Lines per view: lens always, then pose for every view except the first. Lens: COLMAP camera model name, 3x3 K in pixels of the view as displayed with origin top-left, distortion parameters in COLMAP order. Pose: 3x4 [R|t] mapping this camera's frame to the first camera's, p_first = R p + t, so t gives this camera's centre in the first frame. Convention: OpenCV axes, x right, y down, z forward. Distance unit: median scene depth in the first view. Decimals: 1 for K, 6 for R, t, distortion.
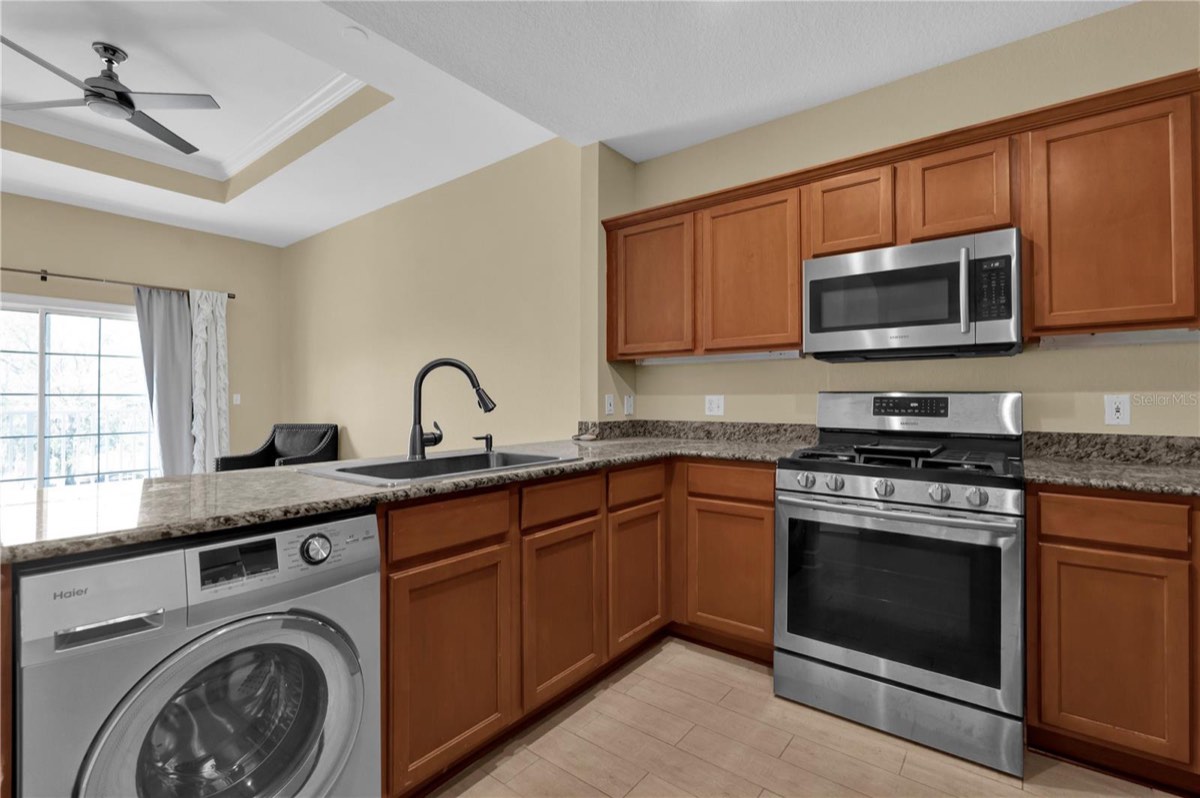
lens RADIAL K [[540.3, 0, 600.1], [0, 540.3, 393.5], [0, 0, 1]] dist [-0.013967, -0.000724]
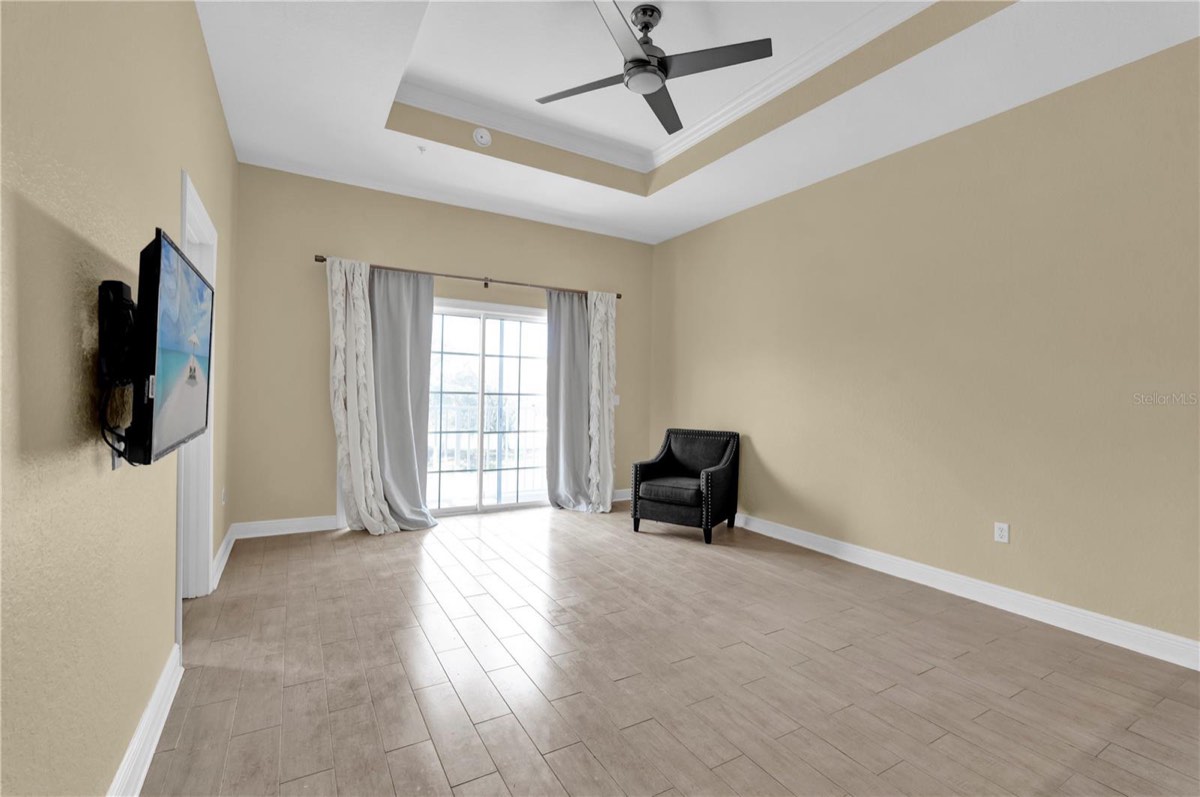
lens RADIAL K [[540.3, 0, 606.1], [0, 540.3, 398.0], [0, 0, 1]] dist [-0.013967, -0.000724]
pose [[0.922665, 0.025339, -0.384769, -0.346837], [-0.020778, 0.999656, 0.016006, -0.010326], [0.385042, -0.006773, 0.922874, 0.077857]]
